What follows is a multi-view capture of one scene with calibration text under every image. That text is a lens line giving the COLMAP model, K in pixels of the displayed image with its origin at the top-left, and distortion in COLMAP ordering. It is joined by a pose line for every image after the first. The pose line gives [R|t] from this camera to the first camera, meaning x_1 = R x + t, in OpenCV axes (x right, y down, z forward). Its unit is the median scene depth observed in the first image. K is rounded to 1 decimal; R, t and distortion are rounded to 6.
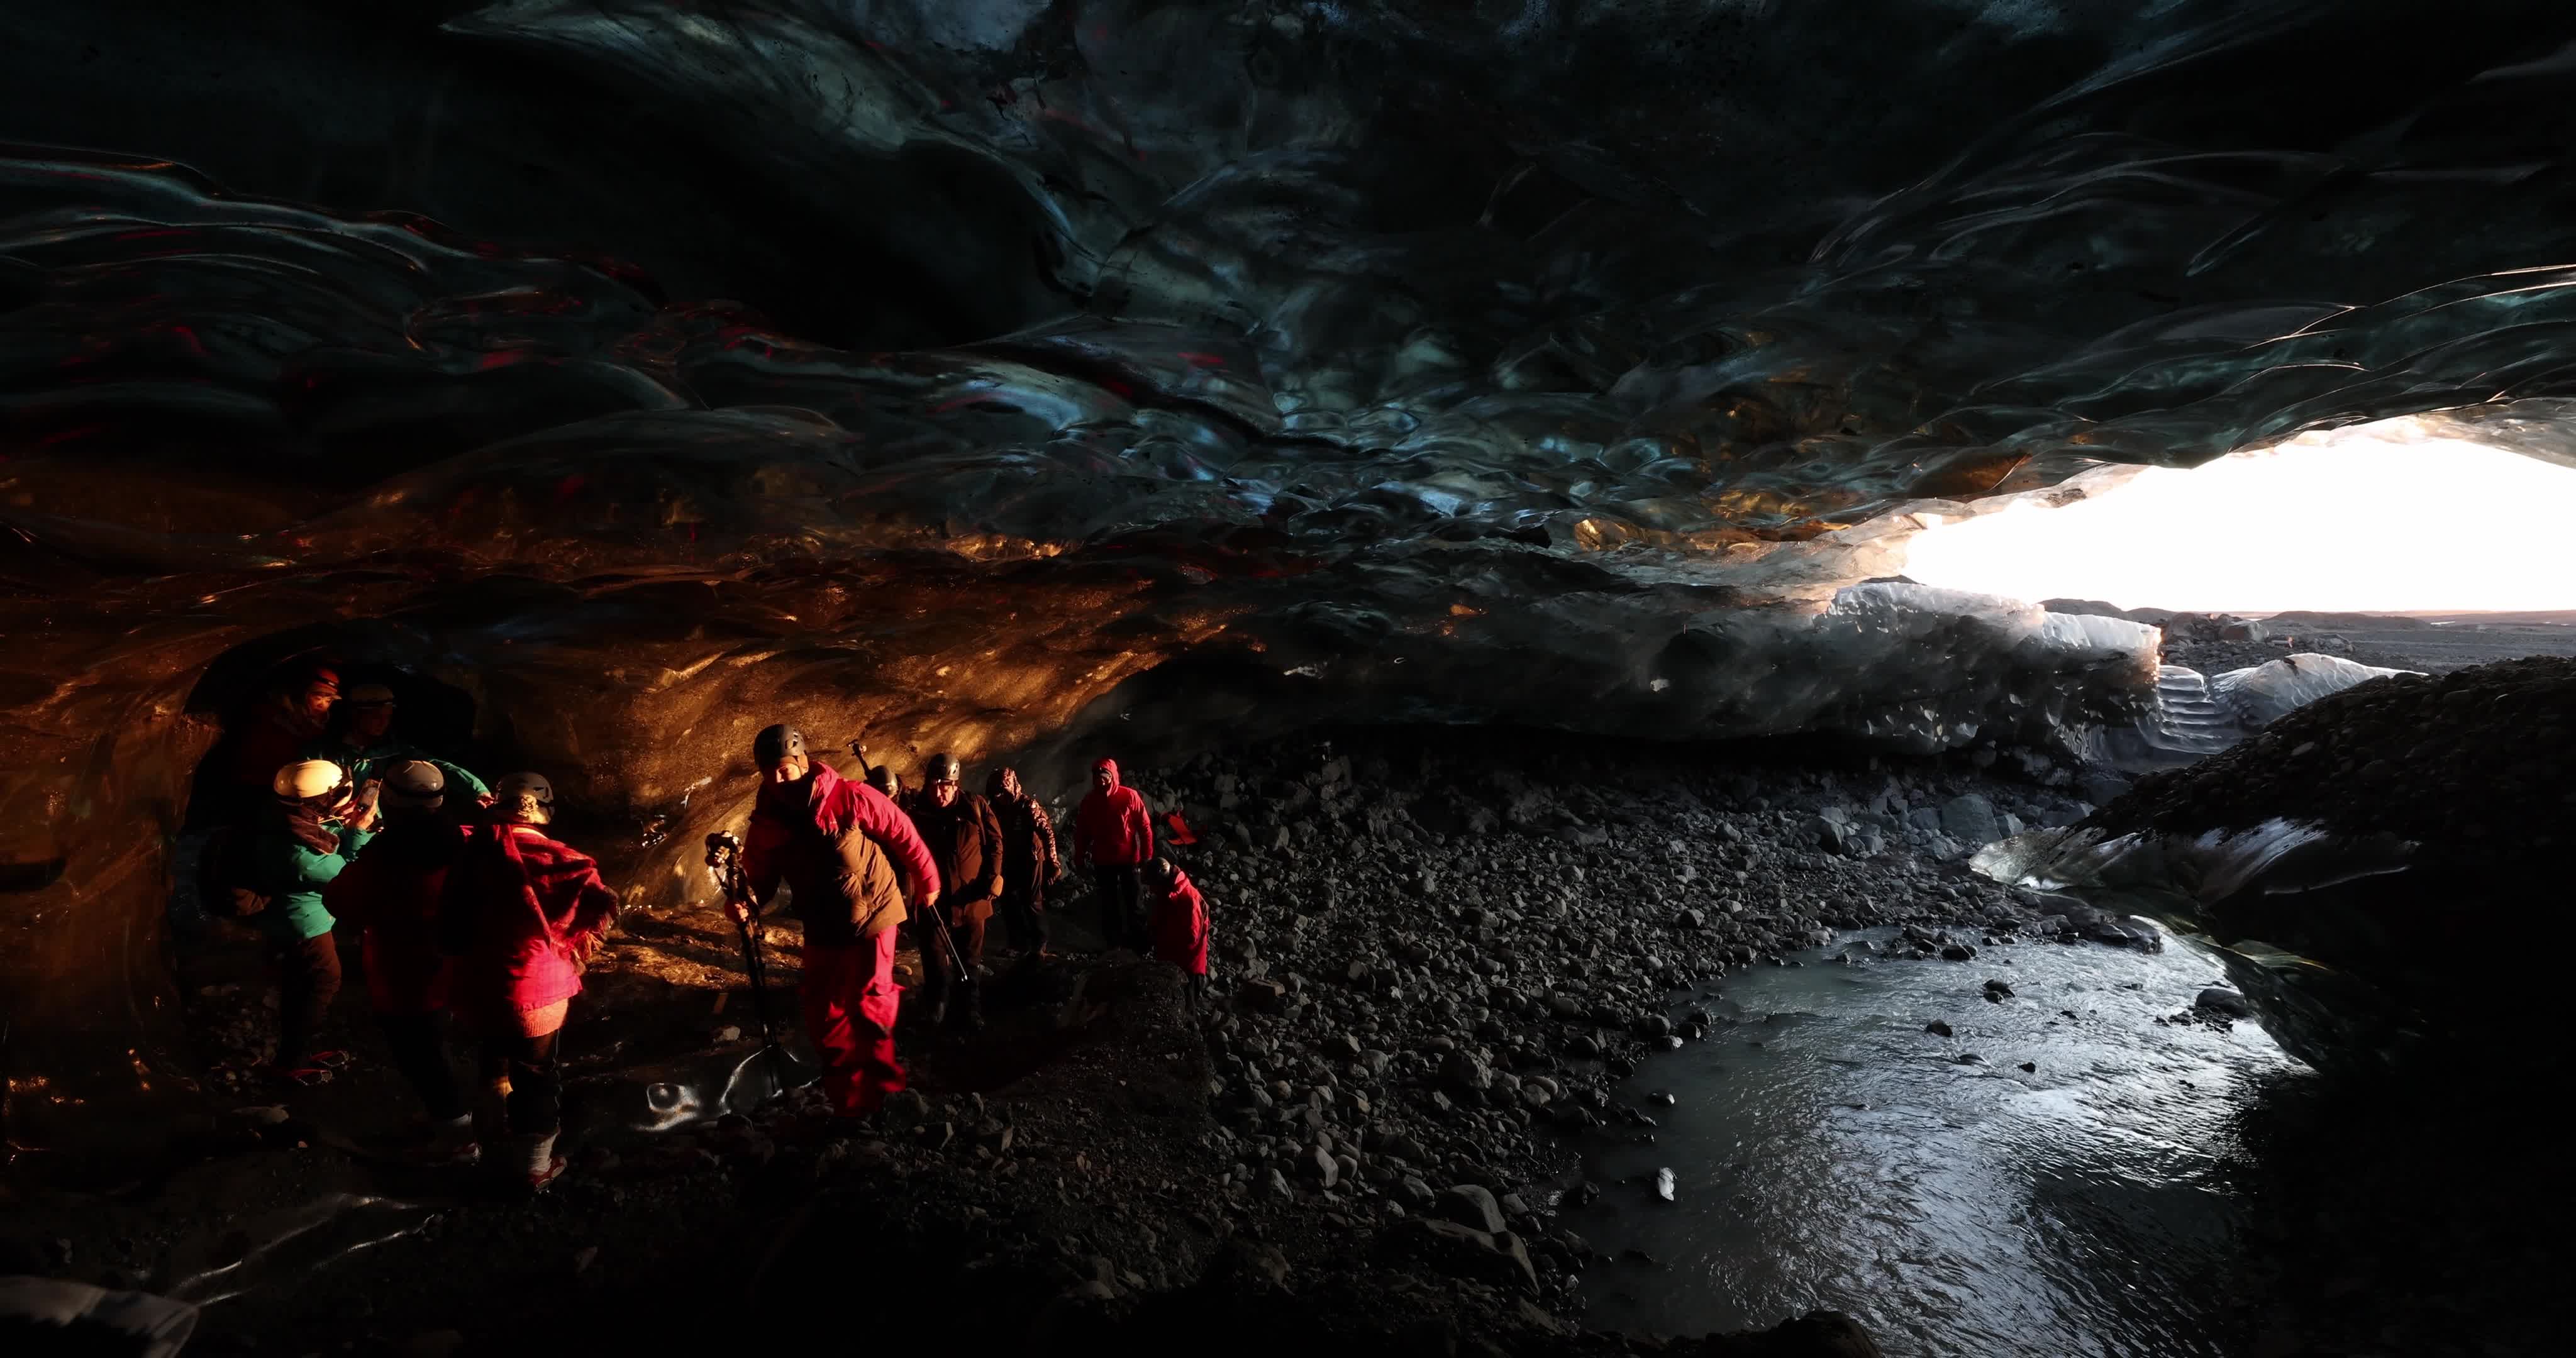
lens RADIAL K [[1128.7, 0, 1288.0], [0, 1128.7, 679.0], [0, 0, 1]] dist [-0.052598, 0.021929]
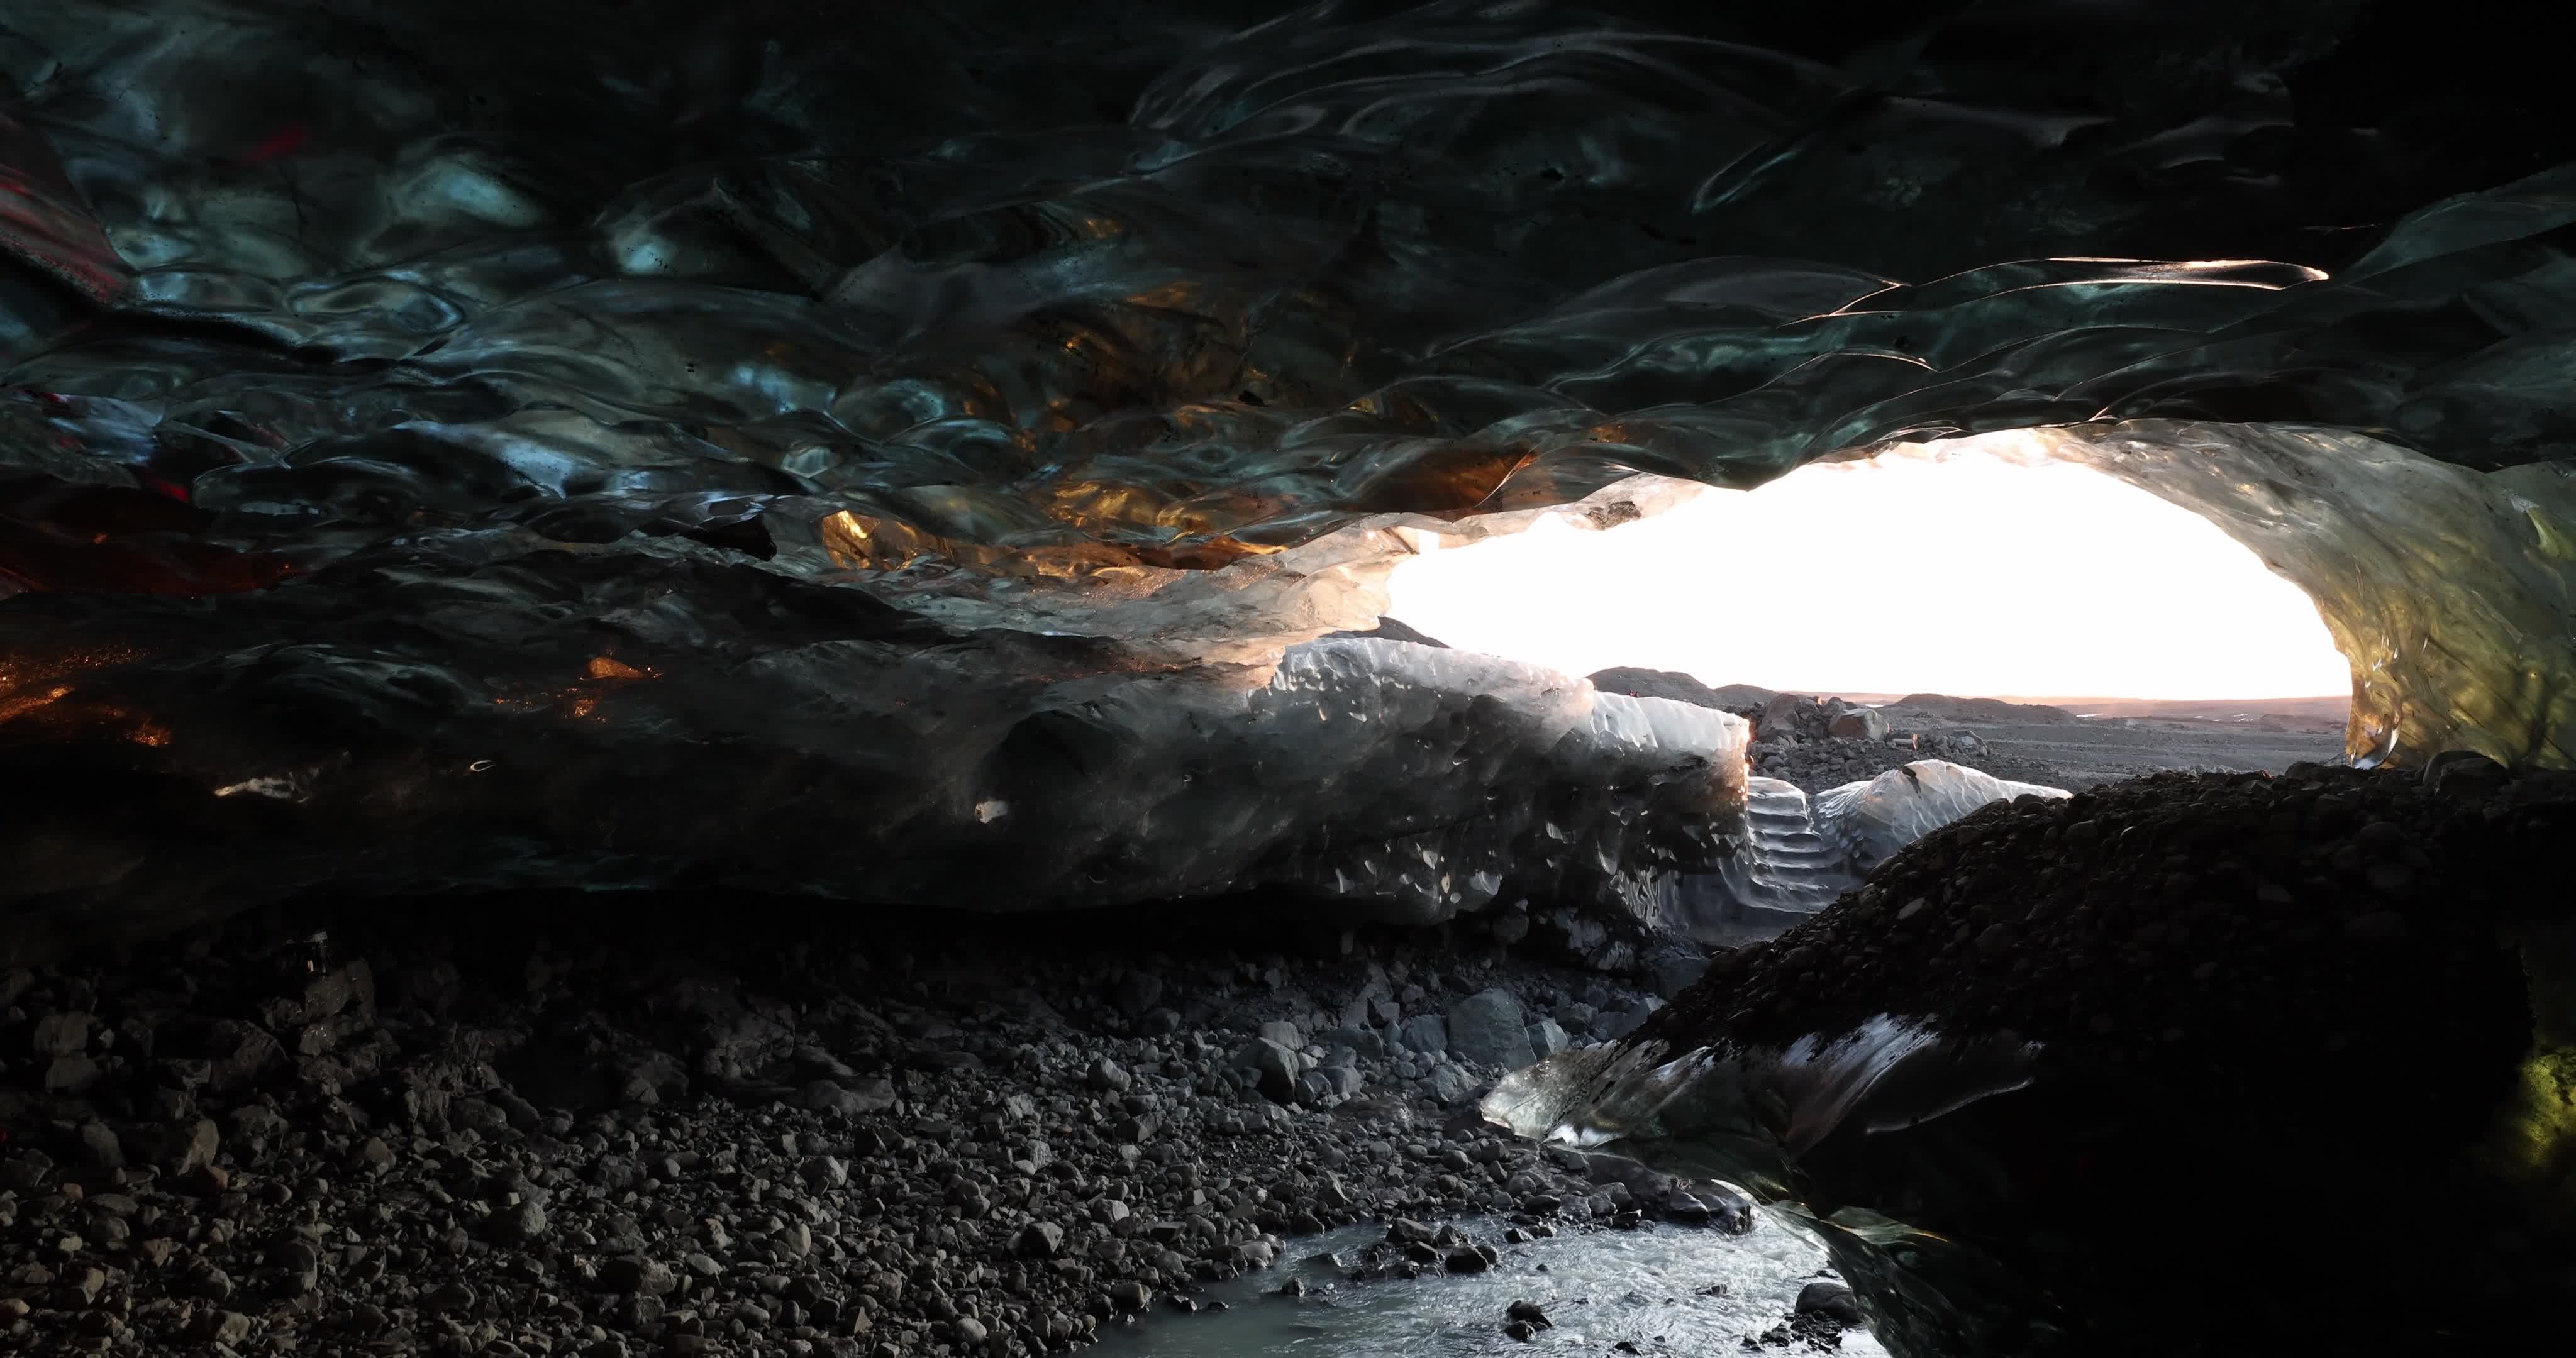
lens RADIAL K [[2119.8, 0, 1301.3], [0, 2119.8, 671.0], [0, 0, 1]] dist [0.002167, 0.077358]
pose [[0.897134, 0.025528, 0.441020, 0.010001], [0.000354, 0.998287, -0.058506, -0.003545], [-0.441758, 0.052644, 0.895588, -0.002760]]
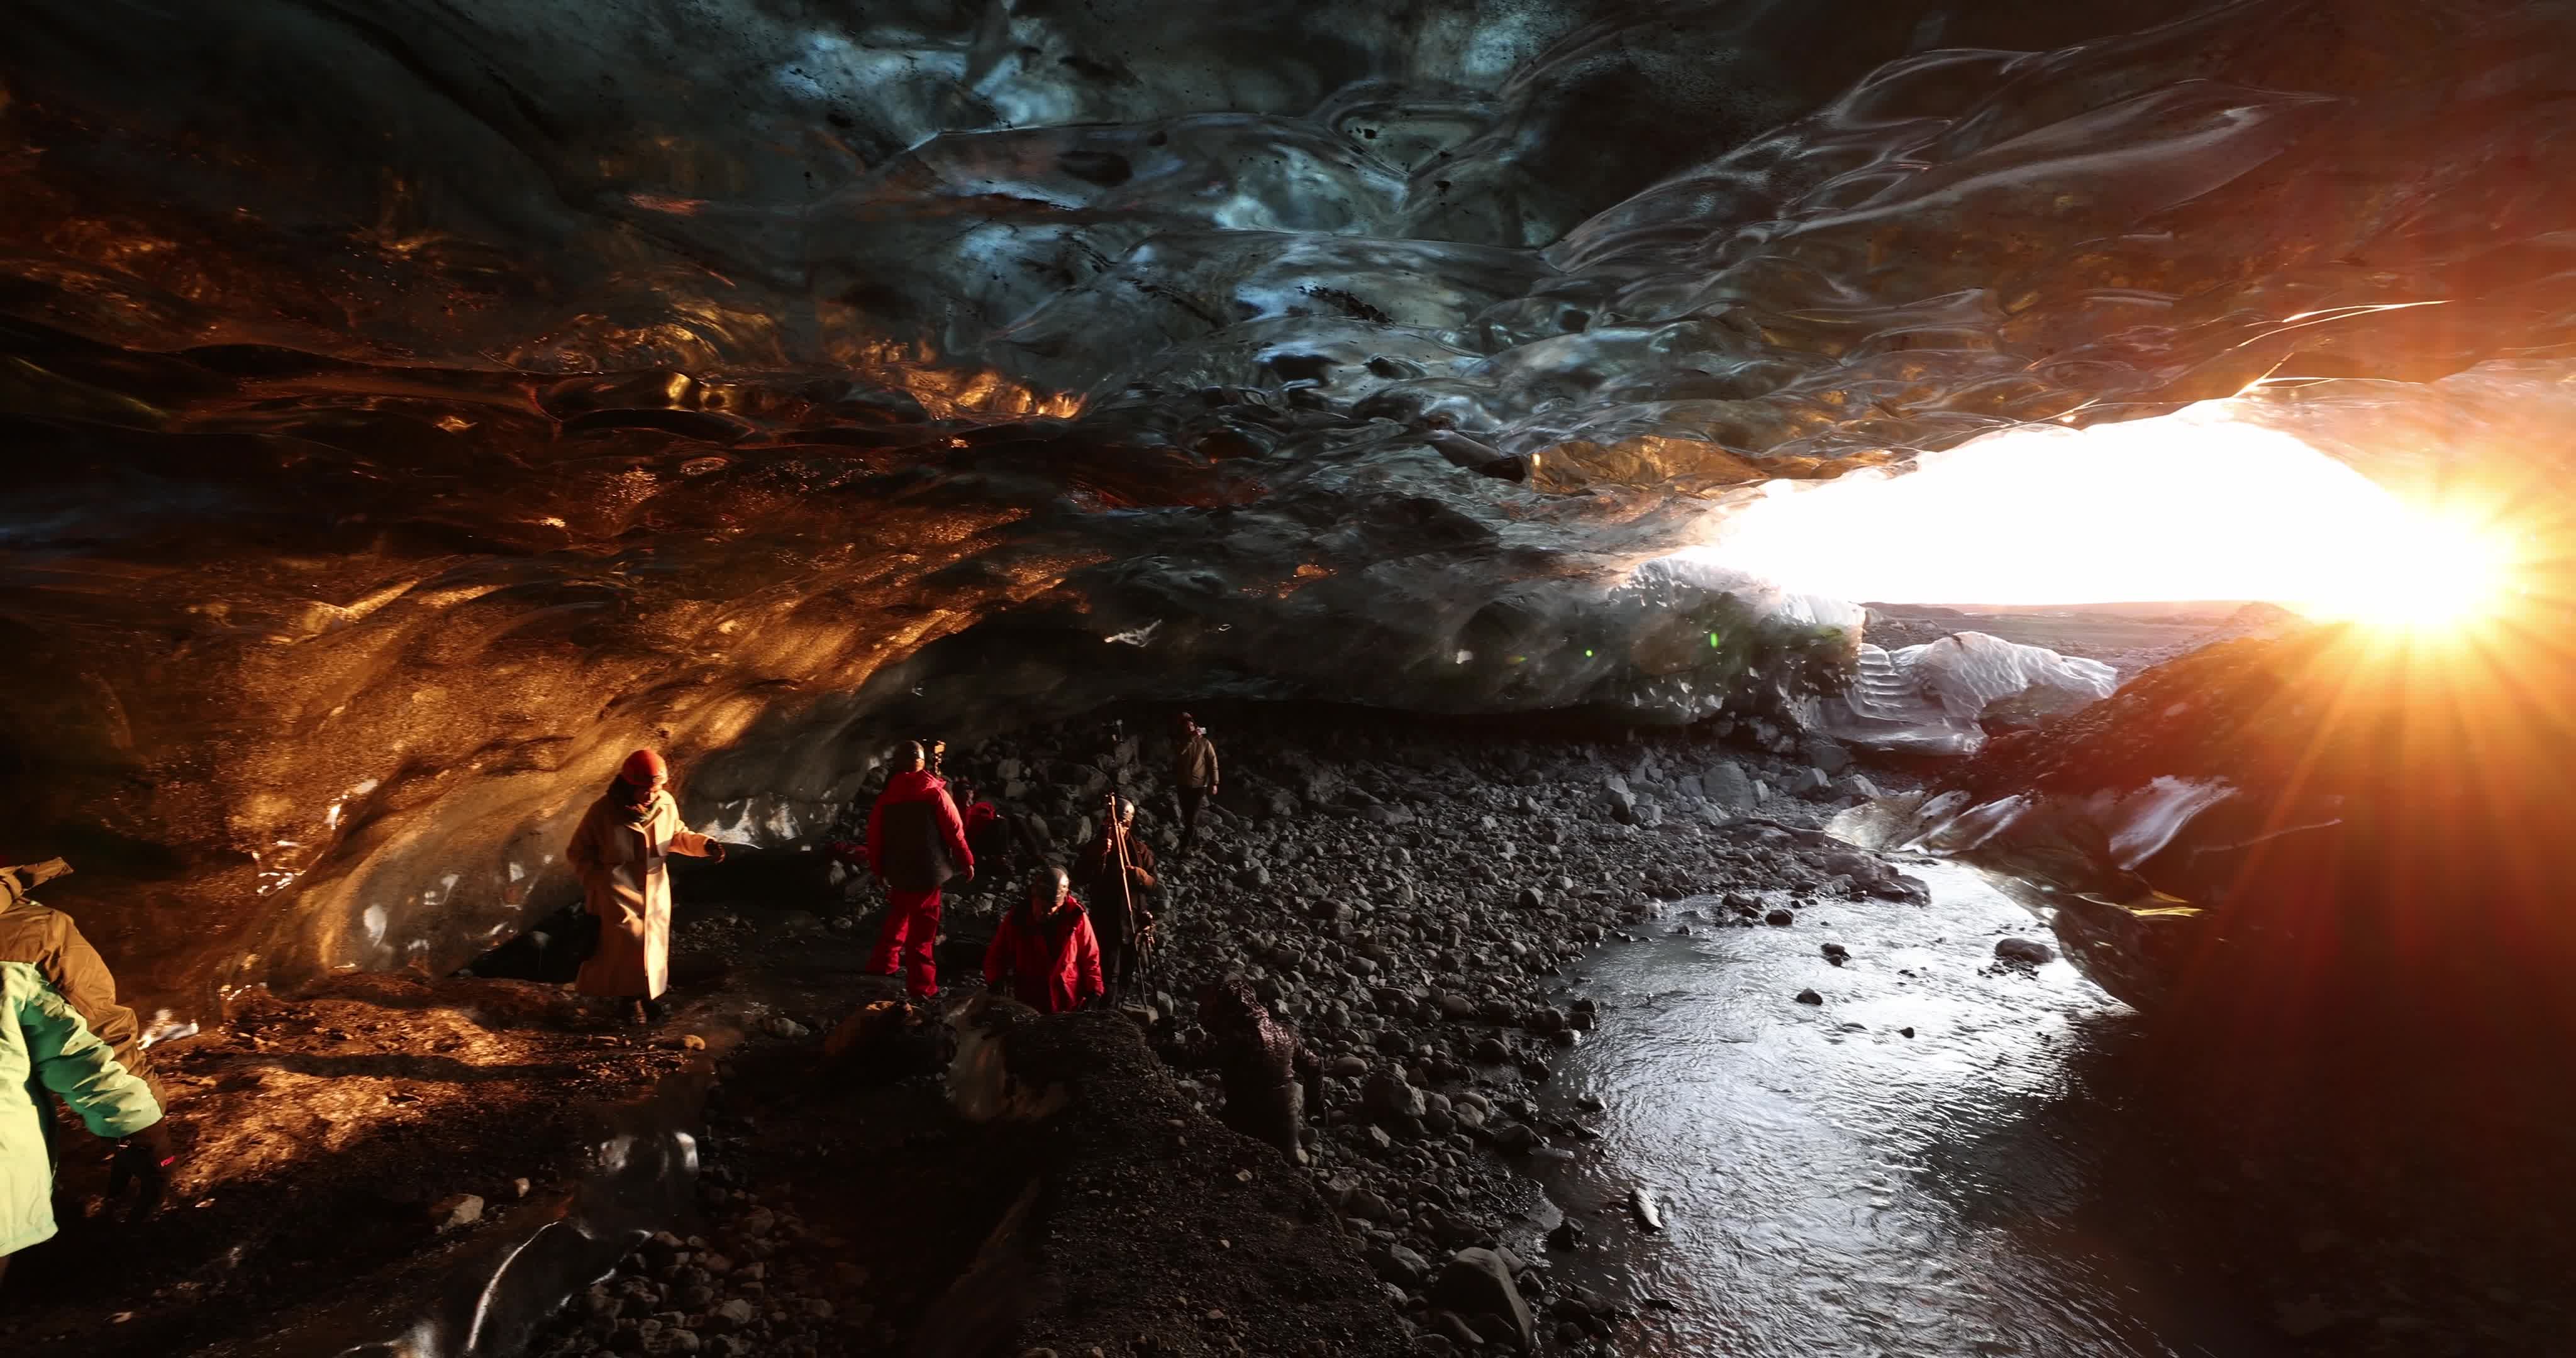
lens RADIAL K [[1128.3, 0, 1295.8], [0, 1128.3, 679.4], [0, 0, 1]] dist [-0.058234, 0.026276]
pose [[0.964015, -0.005077, 0.265800, -0.097189], [0.000455, 0.999848, 0.017450, 0.010460], [-0.265848, -0.016701, 0.963870, 0.136364]]
